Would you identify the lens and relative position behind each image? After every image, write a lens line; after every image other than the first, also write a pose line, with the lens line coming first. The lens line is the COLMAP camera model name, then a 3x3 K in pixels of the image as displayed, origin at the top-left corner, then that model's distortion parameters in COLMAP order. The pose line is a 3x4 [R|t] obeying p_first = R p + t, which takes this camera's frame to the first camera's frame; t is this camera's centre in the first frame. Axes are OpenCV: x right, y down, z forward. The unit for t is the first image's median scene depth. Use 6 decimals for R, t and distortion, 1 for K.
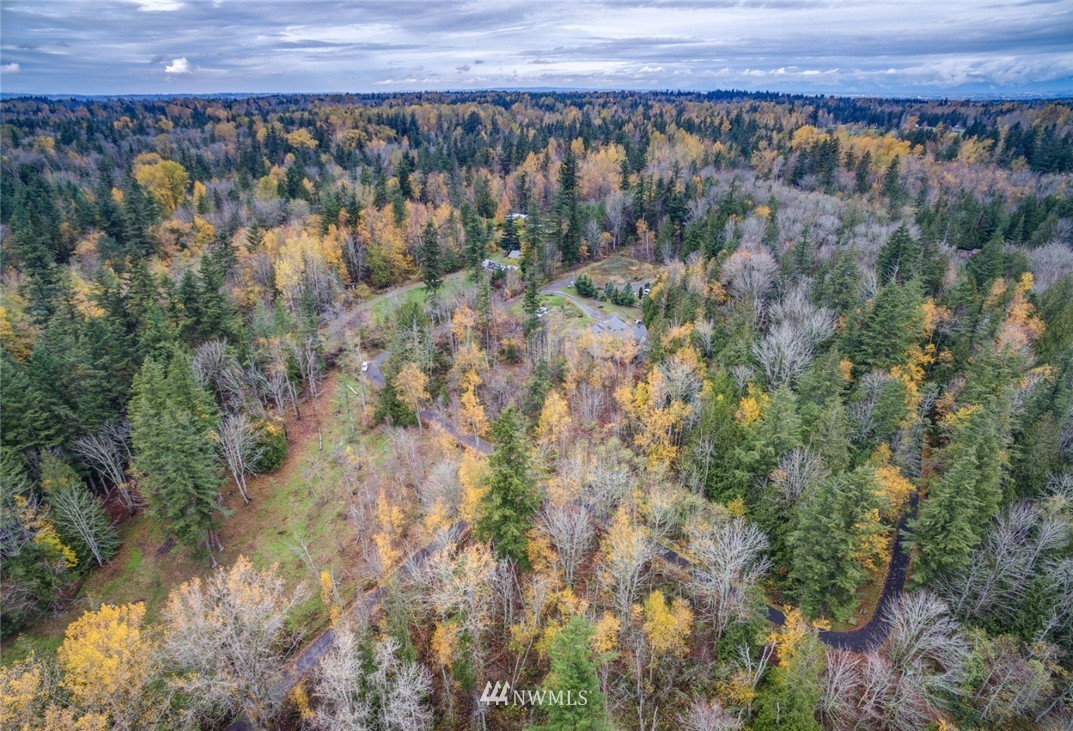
lens RADIAL K [[624.7, 0, 534.5], [0, 624.7, 395.4], [0, 0, 1]] dist [-0.114865, 0.085592]
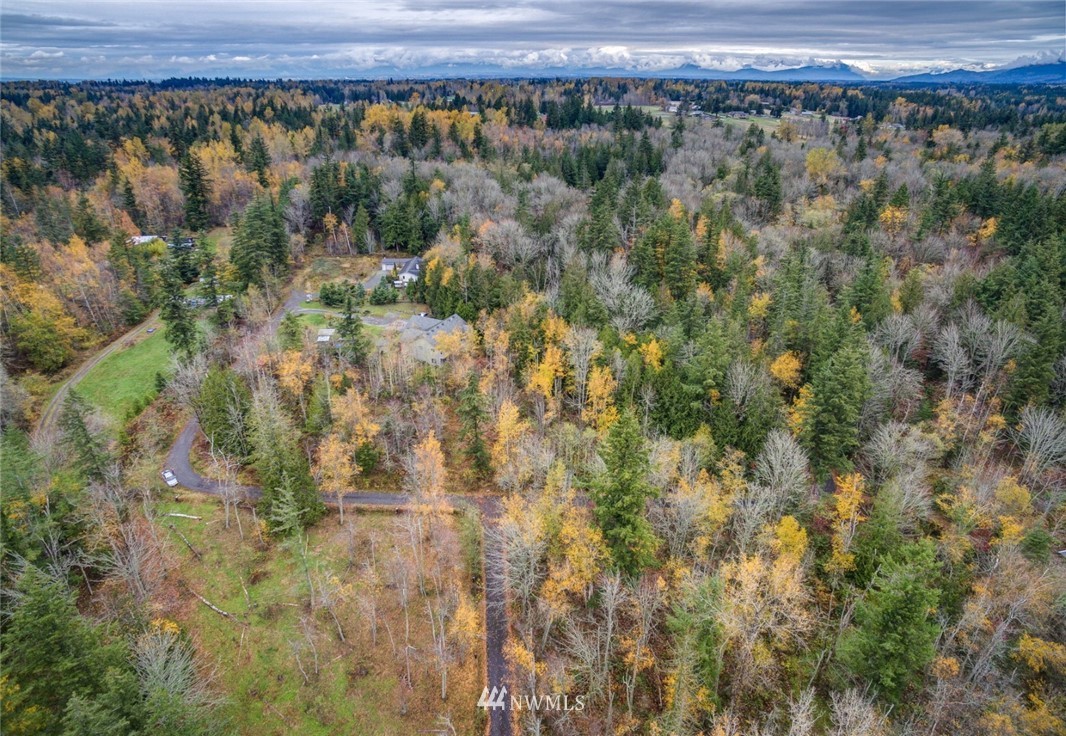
lens RADIAL K [[627.4, 0, 533.9], [0, 627.4, 328.2], [0, 0, 1]] dist [-0.120827, 0.095156]
pose [[0.694429, -0.277639, 0.663841, -0.305832], [0.326022, 0.943836, 0.053698, -0.084346], [-0.641466, 0.179138, 0.745943, 0.172450]]
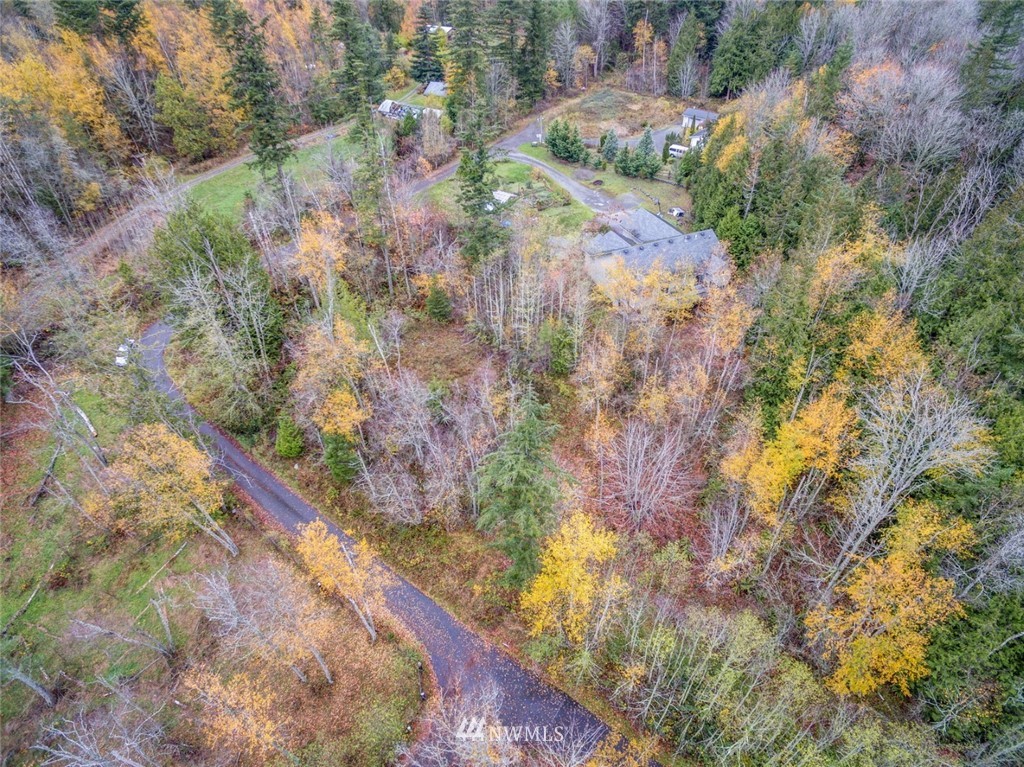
lens RADIAL K [[594.5, 0, 512.0], [0, 594.5, 383.5], [0, 0, 1]] dist [-0.113629, 0.079669]
pose [[0.996354, -0.059769, 0.060873, -0.010547], [0.044126, 0.971745, 0.231871, -0.087181], [-0.073012, -0.228340, 0.970840, 0.435629]]
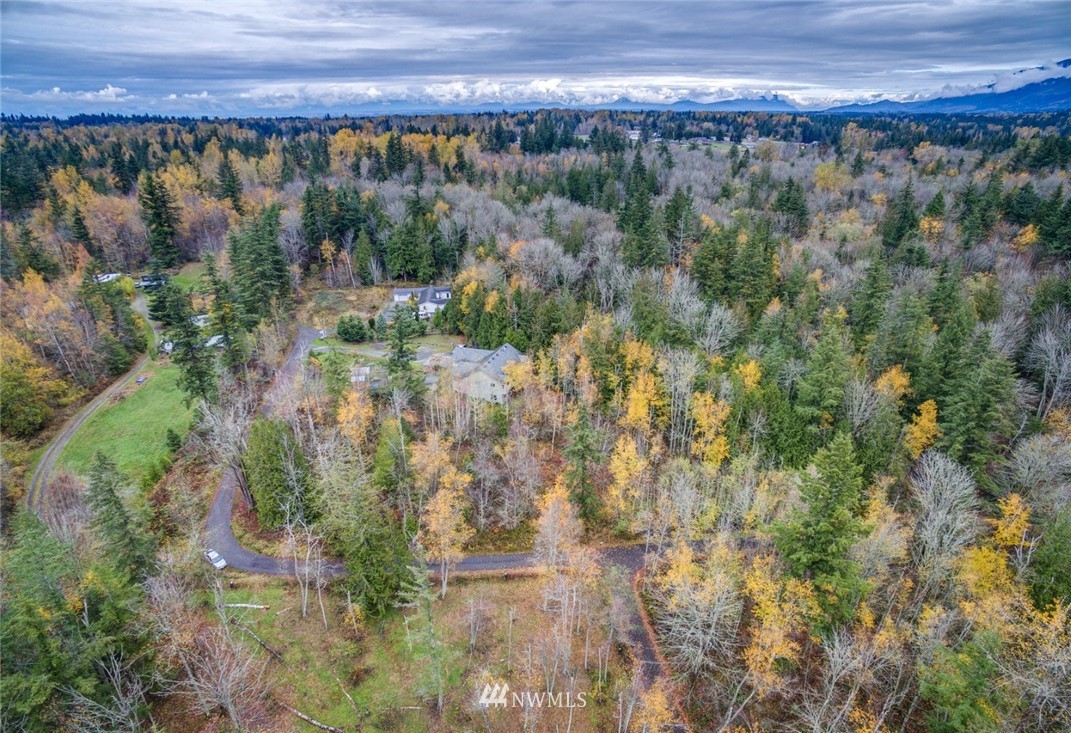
lens RADIAL K [[627.7, 0, 537.9], [0, 627.7, 394.6], [0, 0, 1]] dist [-0.115476, 0.087816]
pose [[0.617373, -0.339099, 0.709833, -0.333784], [0.364478, 0.922933, 0.123899, -0.111120], [-0.697142, 0.182227, 0.693388, 0.323625]]
